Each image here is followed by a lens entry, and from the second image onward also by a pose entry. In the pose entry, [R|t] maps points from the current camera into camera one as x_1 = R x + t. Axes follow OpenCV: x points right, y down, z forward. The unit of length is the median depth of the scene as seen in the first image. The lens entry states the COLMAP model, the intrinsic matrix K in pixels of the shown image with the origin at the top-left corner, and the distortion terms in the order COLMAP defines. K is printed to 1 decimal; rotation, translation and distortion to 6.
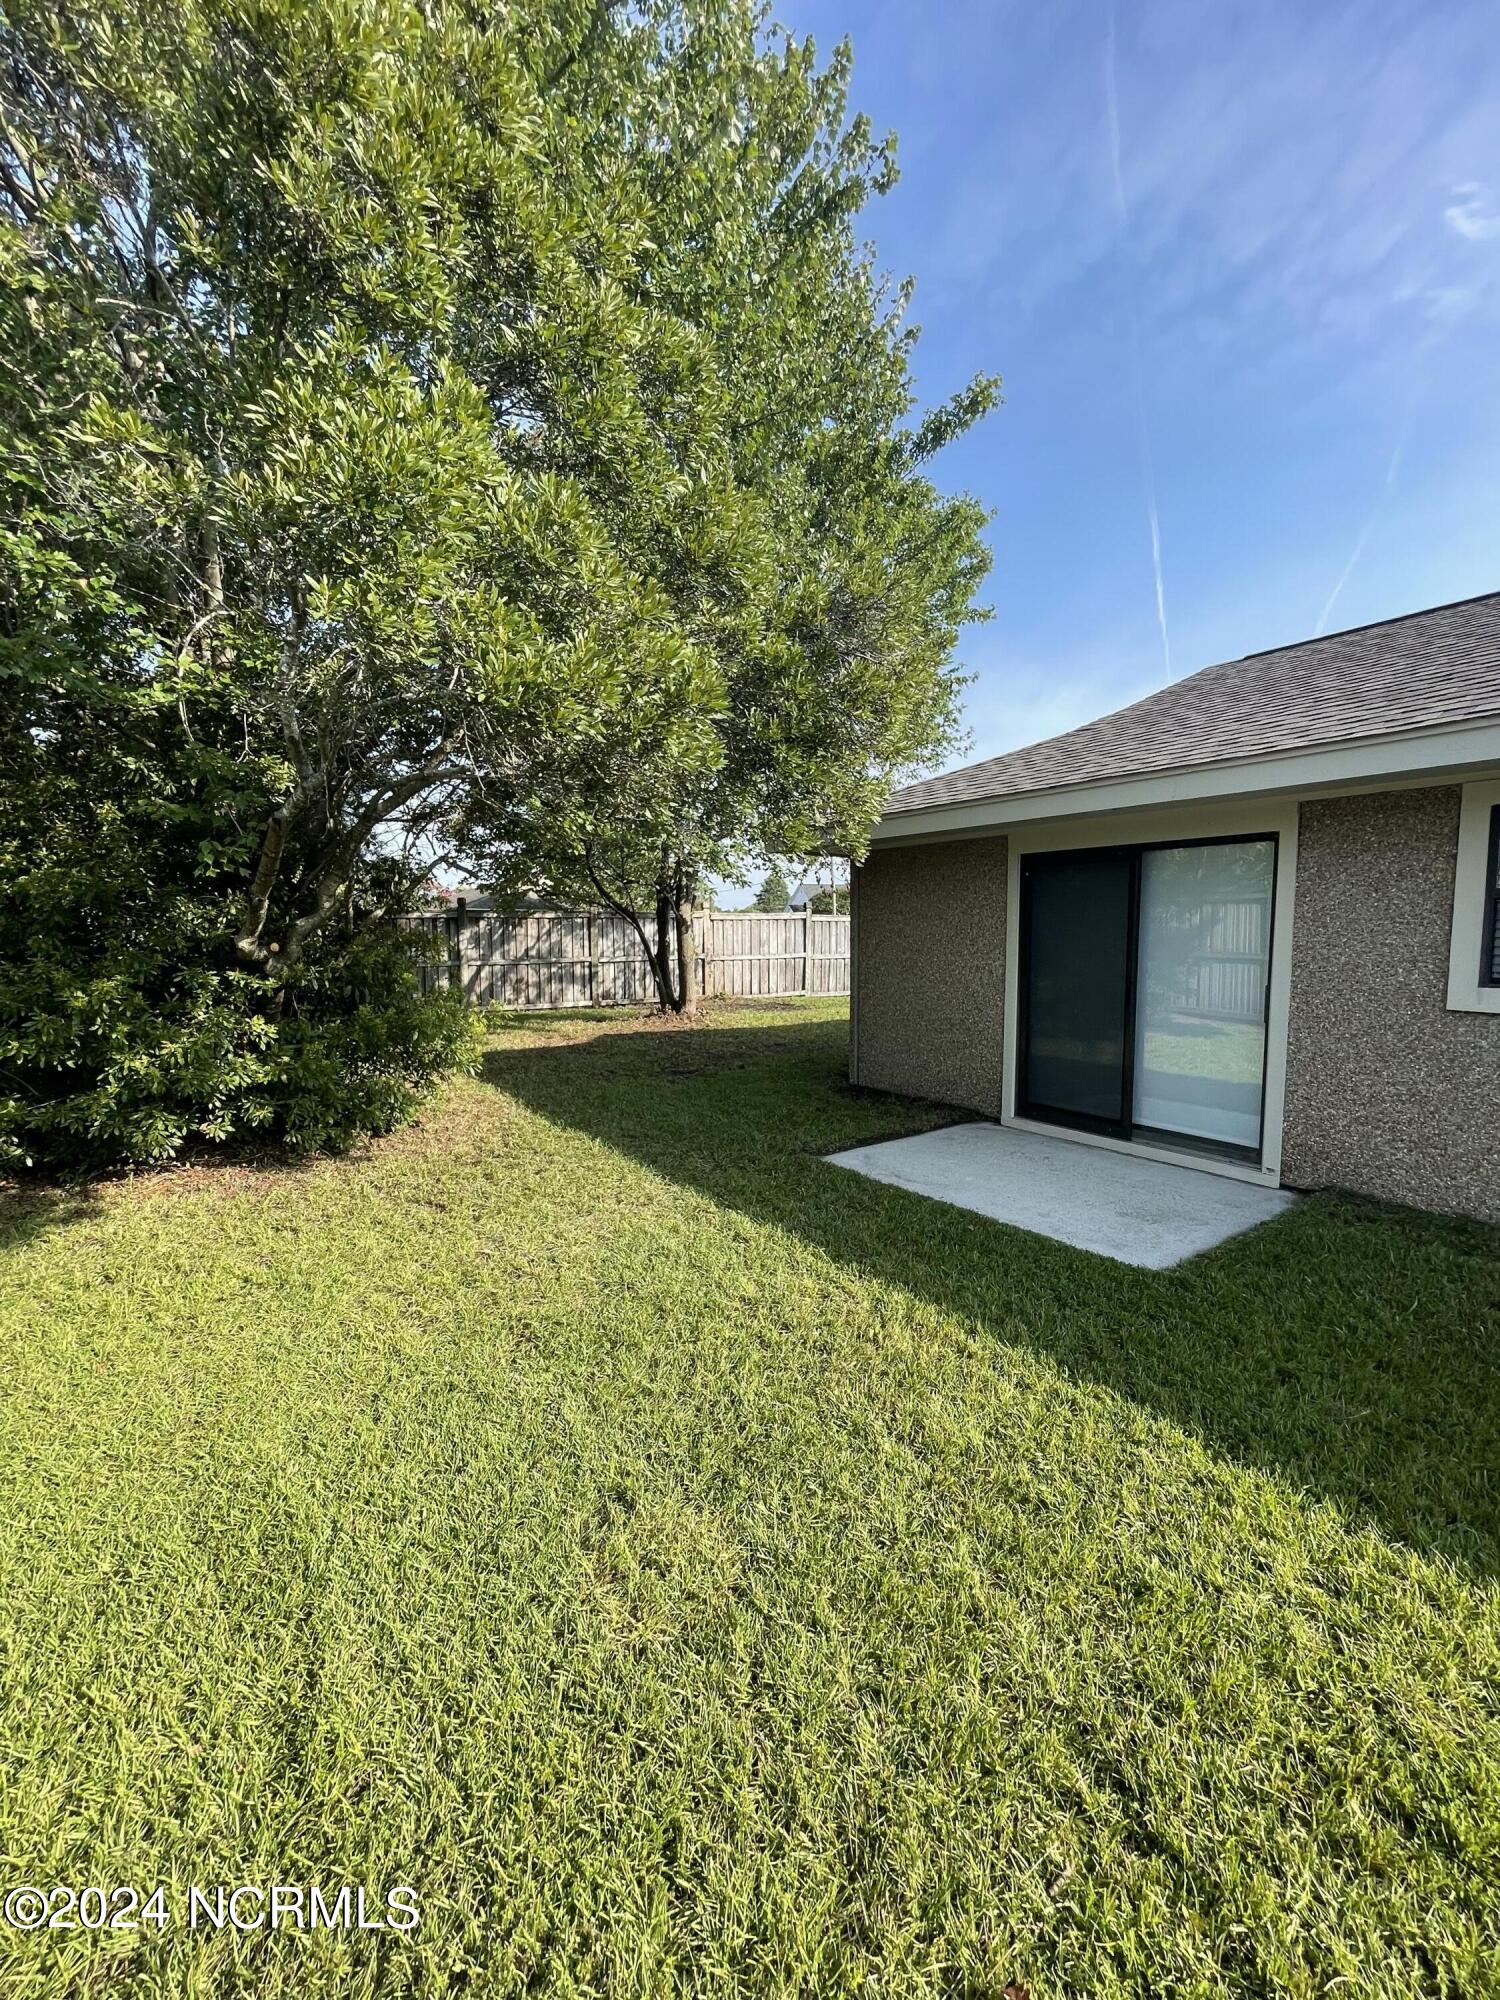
lens RADIAL K [[812.1, 0, 743.6], [0, 812.1, 991.6], [0, 0, 1]] dist [-0.000487, 0.000116]
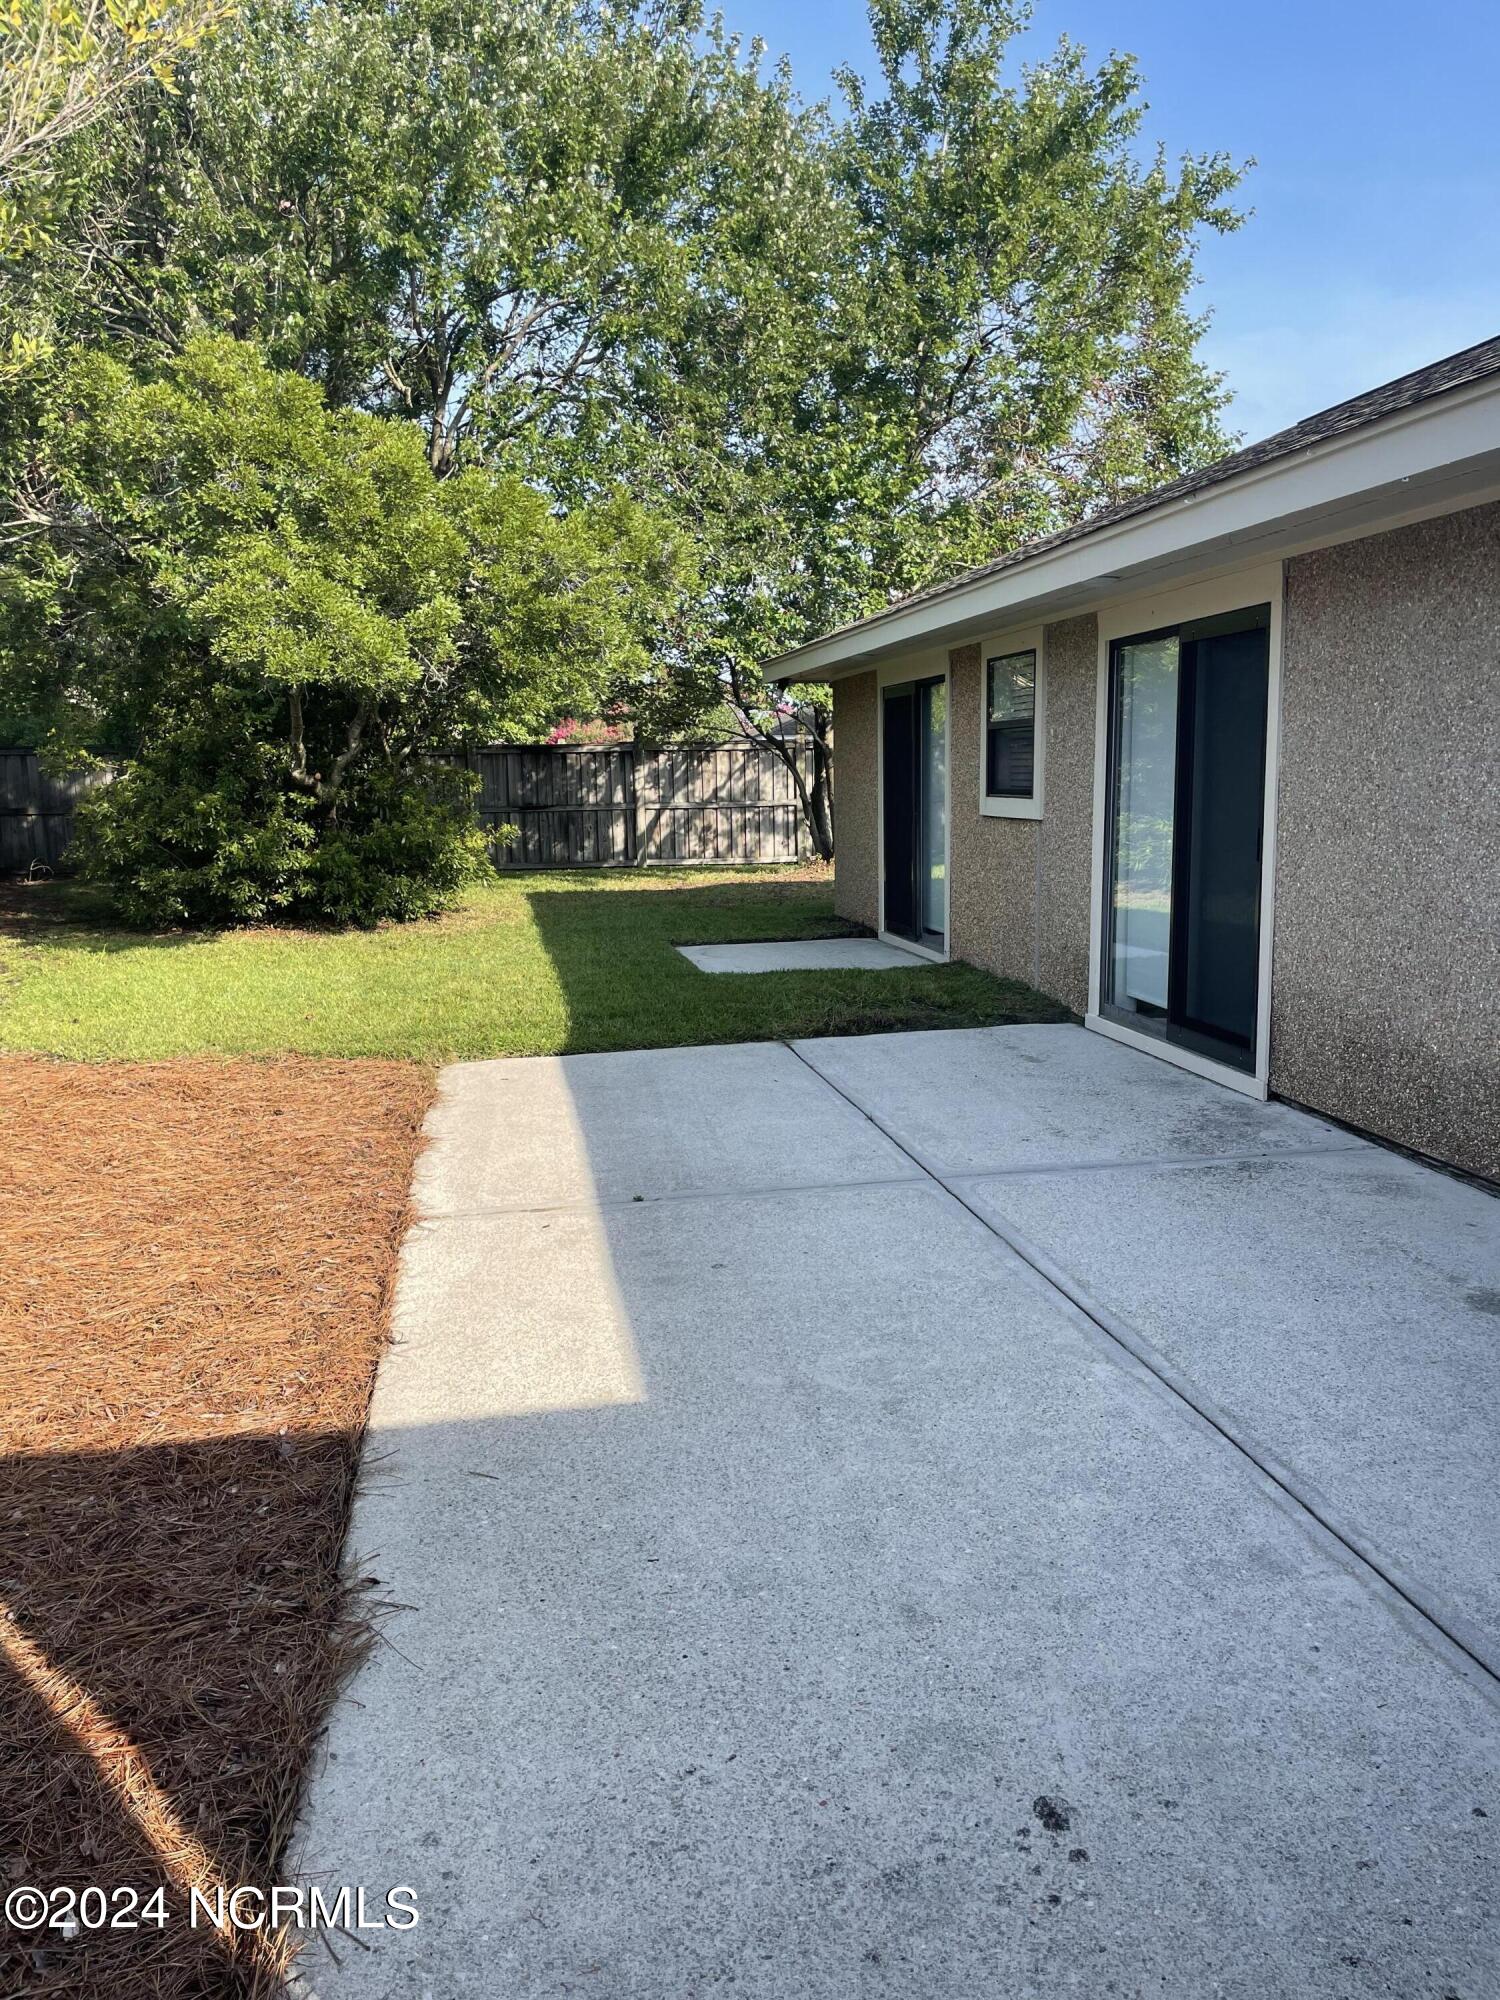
lens RADIAL K [[1500.2, 0, 754.5], [0, 1500.2, 1002.0], [0, 0, 1]] dist [0.009030, 0.000662]
pose [[0.910860, 0.053893, -0.409181, 0.403112], [-0.021561, 0.996297, 0.083225, 0.034599], [0.412151, -0.066984, 0.908650, -0.366159]]
